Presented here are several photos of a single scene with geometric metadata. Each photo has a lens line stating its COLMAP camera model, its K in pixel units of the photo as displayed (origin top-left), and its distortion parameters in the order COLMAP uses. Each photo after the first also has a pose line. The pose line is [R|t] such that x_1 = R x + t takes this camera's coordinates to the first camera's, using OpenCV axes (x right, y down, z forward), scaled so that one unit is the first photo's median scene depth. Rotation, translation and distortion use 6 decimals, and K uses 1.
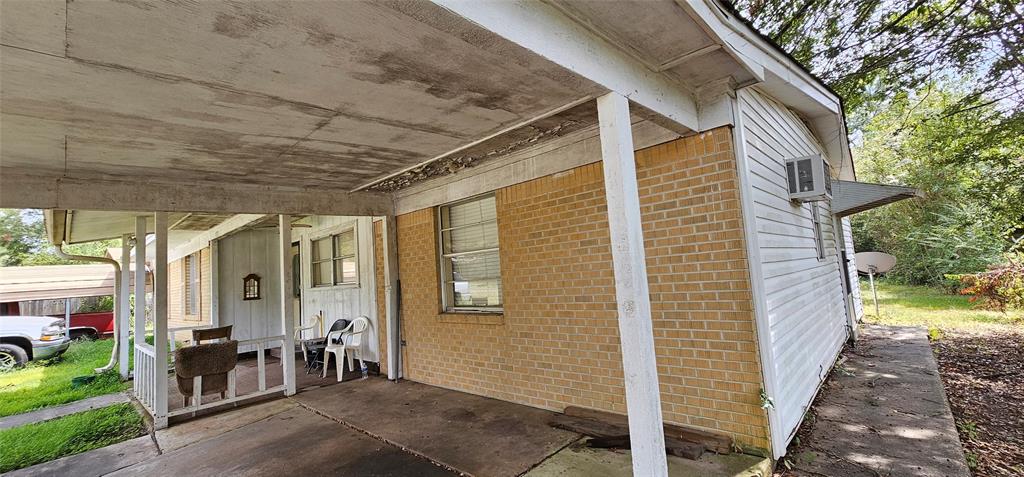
lens RADIAL K [[420.5, 0, 509.6], [0, 420.5, 235.4], [0, 0, 1]] dist [-0.002387, 0.001679]
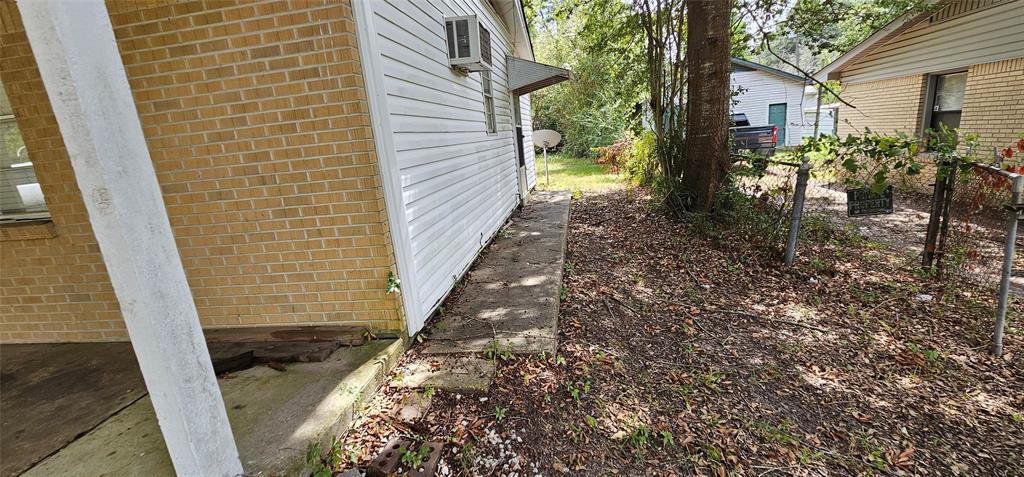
lens RADIAL K [[420.5, 0, 519.0], [0, 420.5, 238.1], [0, 0, 1]] dist [-0.002387, 0.001679]
pose [[0.823382, -0.139785, 0.550003, 0.231681], [-0.018296, 0.962146, 0.271921, 0.026576], [-0.567193, -0.233957, 0.789656, 0.090588]]
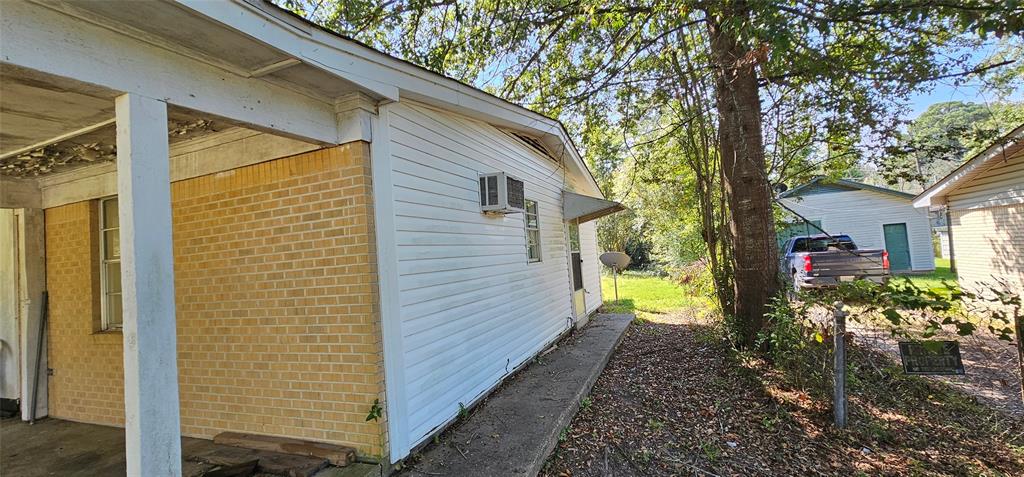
lens RADIAL K [[420.5, 0, 528.2], [0, 420.5, 234.0], [0, 0, 1]] dist [-0.002387, 0.001679]
pose [[0.930696, 0.018424, 0.365330, 0.387817], [-0.024850, 0.999608, 0.012894, -0.044619], [-0.364949, -0.021079, 0.930789, -0.065633]]
